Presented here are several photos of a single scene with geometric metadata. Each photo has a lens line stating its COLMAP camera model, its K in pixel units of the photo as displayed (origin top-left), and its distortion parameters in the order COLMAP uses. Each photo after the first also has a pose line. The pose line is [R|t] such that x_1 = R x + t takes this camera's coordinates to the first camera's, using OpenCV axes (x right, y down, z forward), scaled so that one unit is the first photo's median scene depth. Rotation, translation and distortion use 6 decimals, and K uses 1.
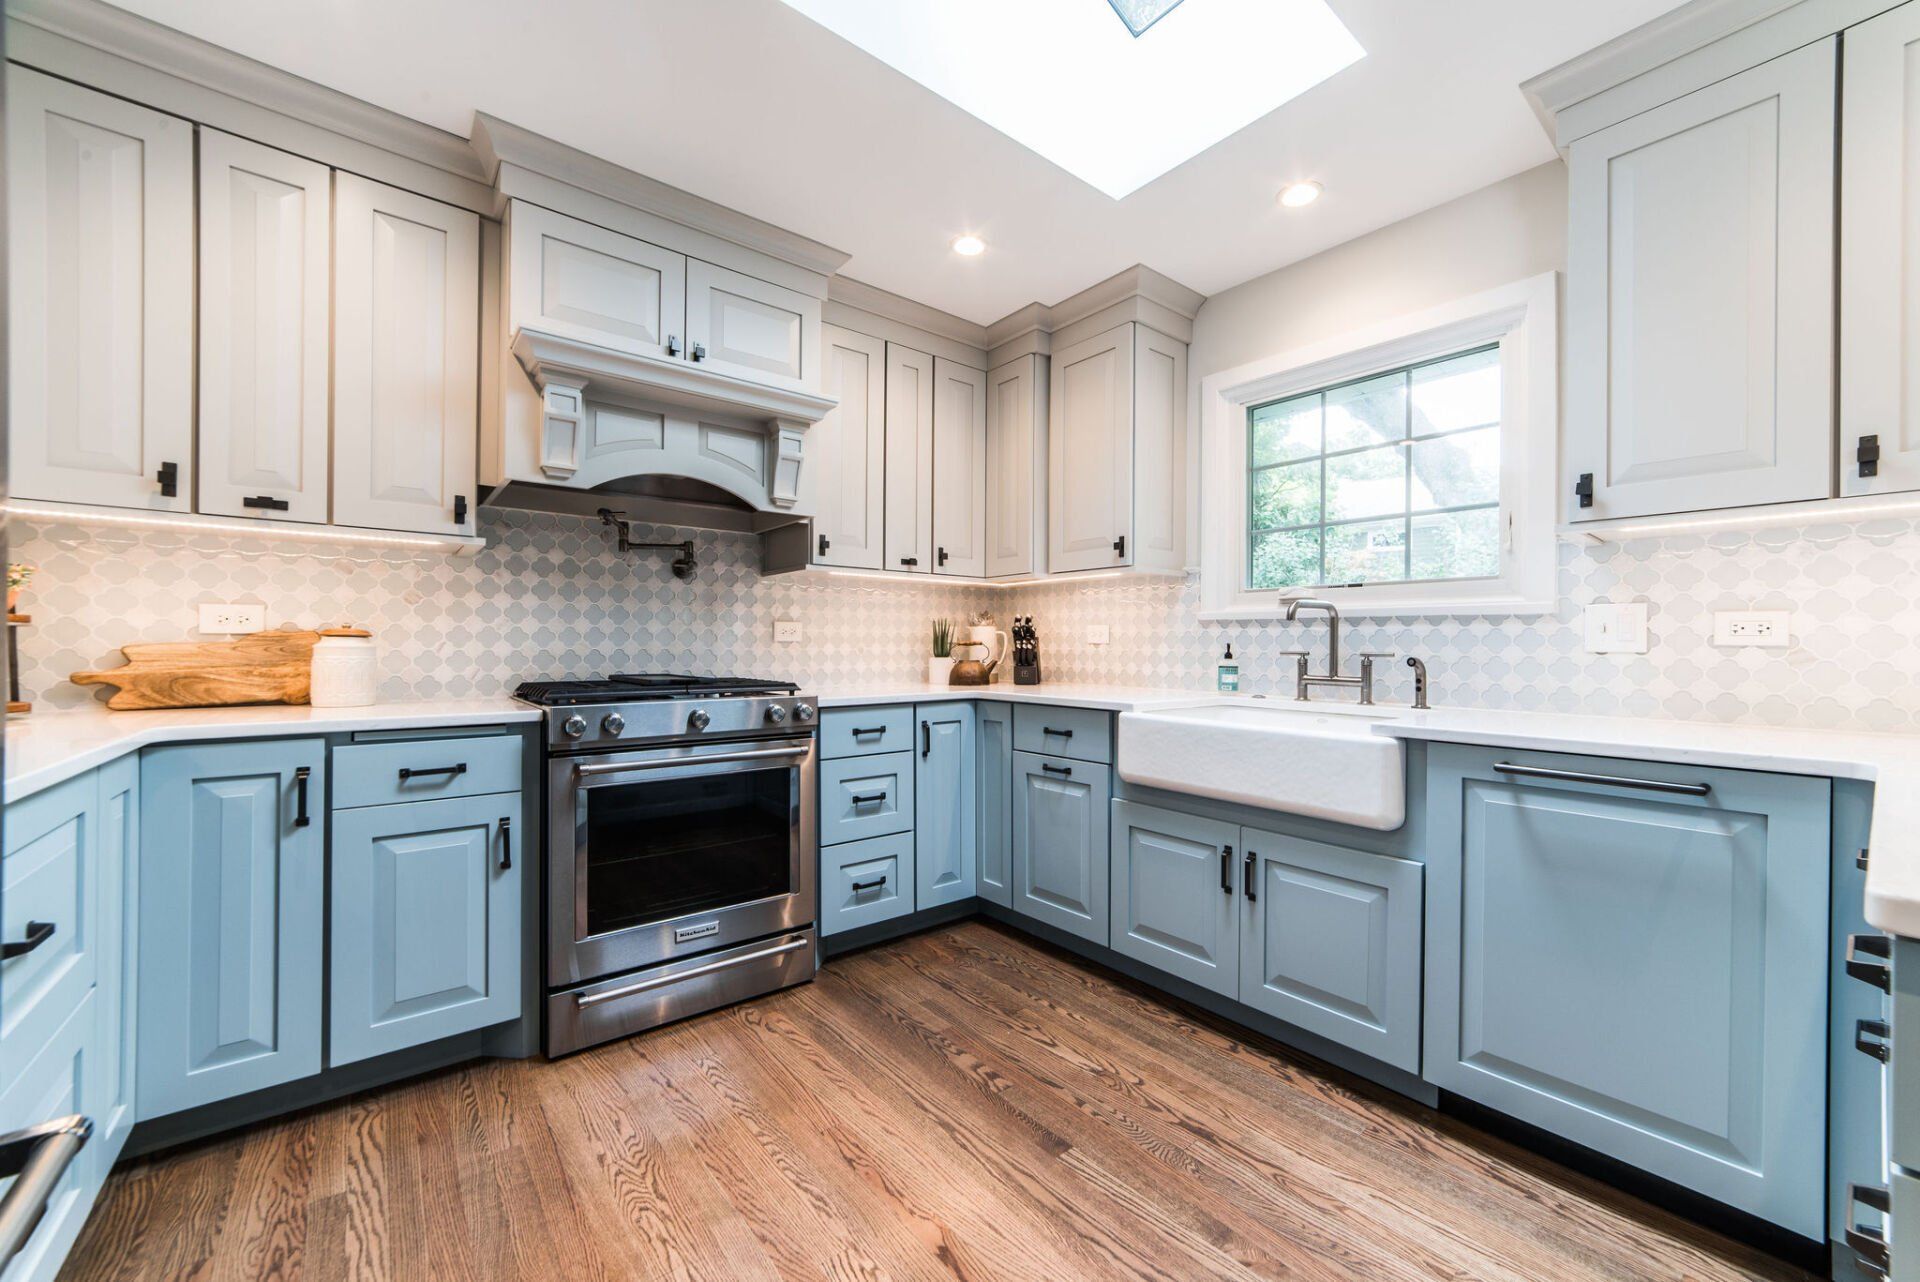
lens RADIAL K [[760.0, 0, 986.2], [0, 760.0, 644.2], [0, 0, 1]] dist [0.001033, 0.003469]
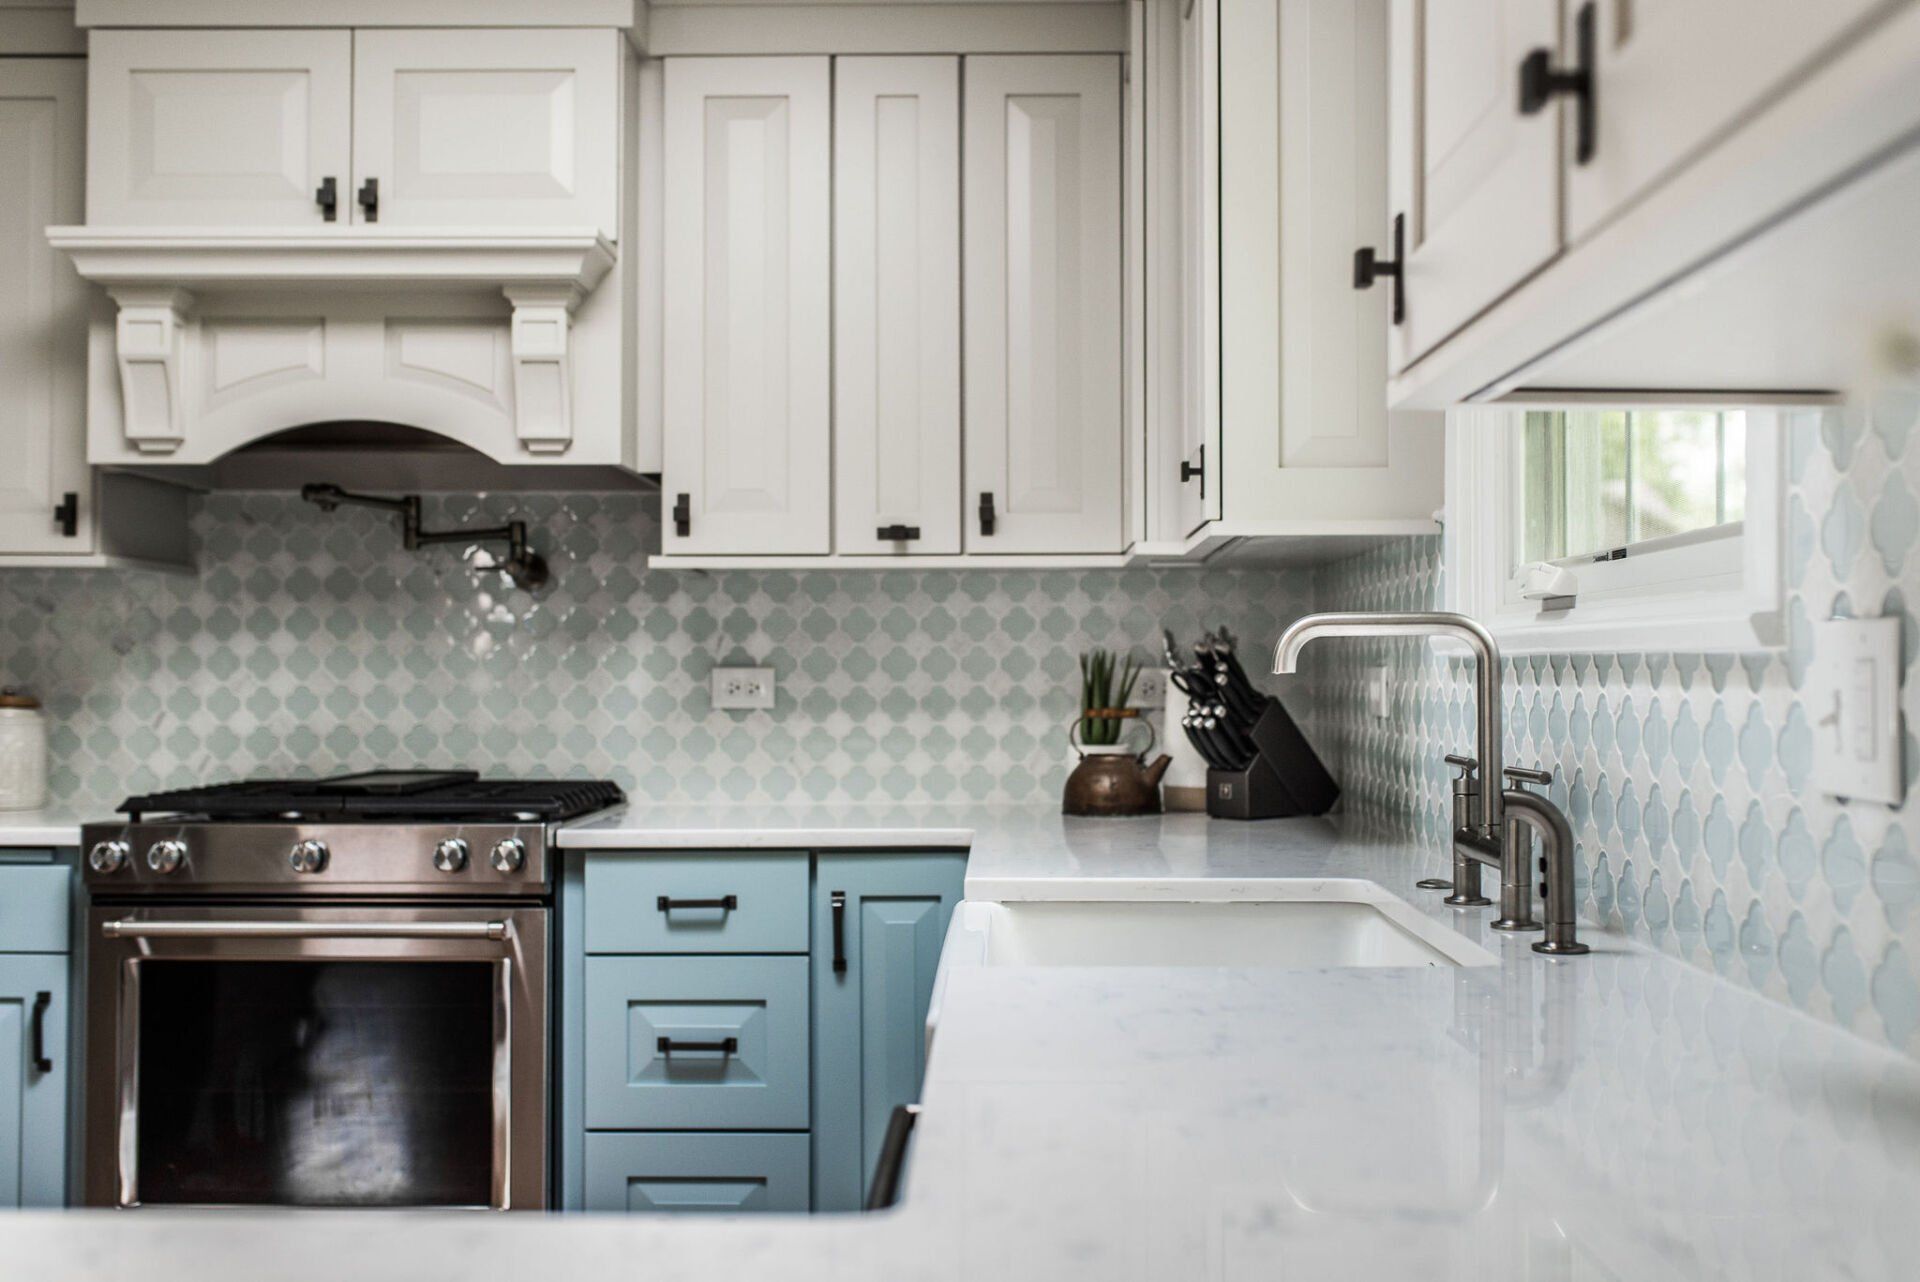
lens RADIAL K [[1931.5, 0, 973.1], [0, 1931.5, 629.8], [0, 0, 1]] dist [0.002904, 0.000000]
pose [[0.757331, -0.020403, -0.652713, 0.791001], [0.003736, 0.999631, -0.026913, -0.024293], [0.653021, 0.017943, 0.757127, 0.204880]]
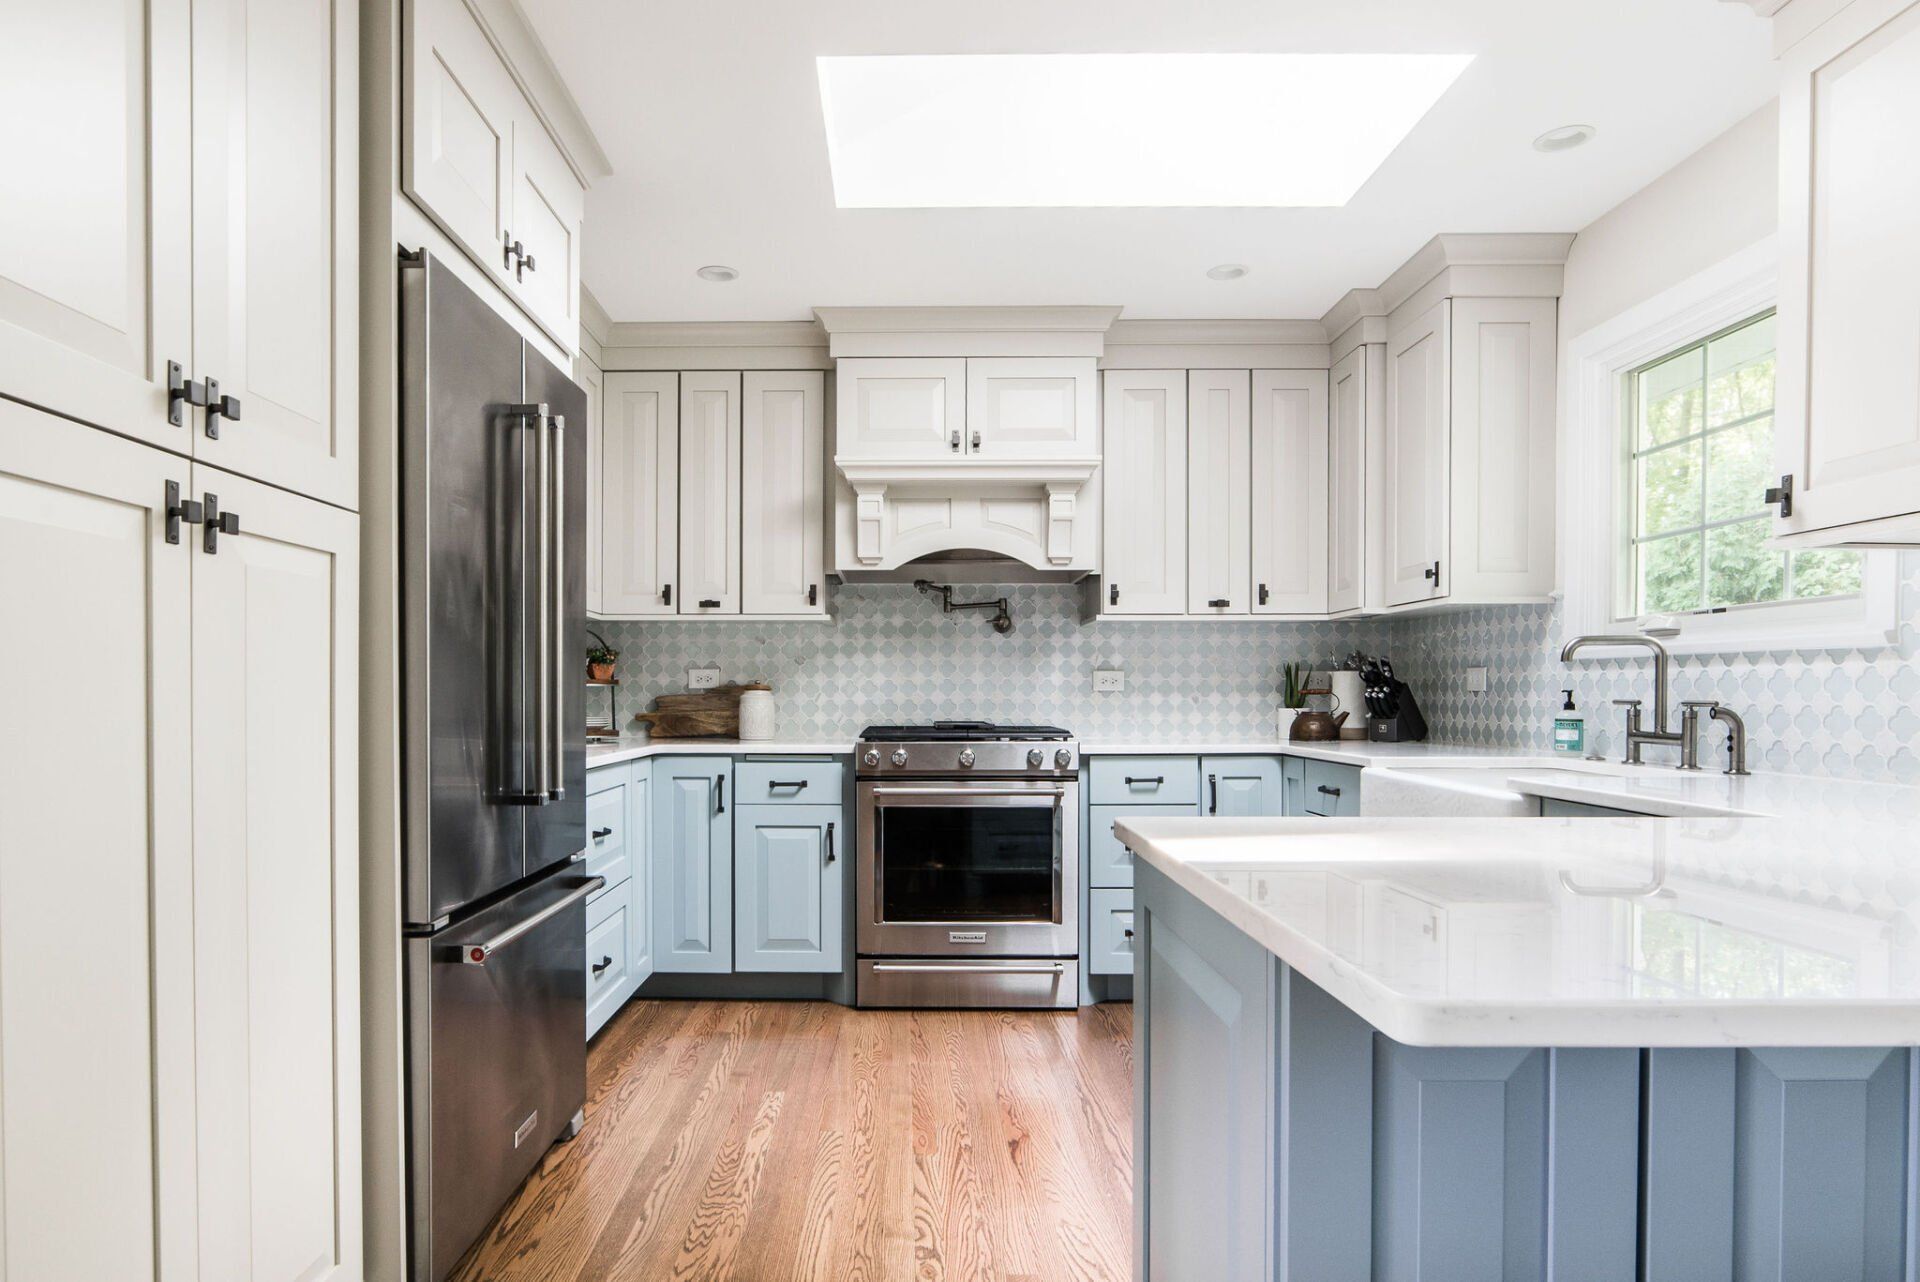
lens RADIAL K [[1144.5, 0, 878.7], [0, 1144.5, 716.1], [0, 0, 1]] dist [-0.007246, 0.003589]
pose [[0.753856, 0.007681, -0.656995, 0.584802], [0.004491, 0.999848, 0.016843, 0.003070], [0.657025, -0.015648, 0.753707, -0.362528]]
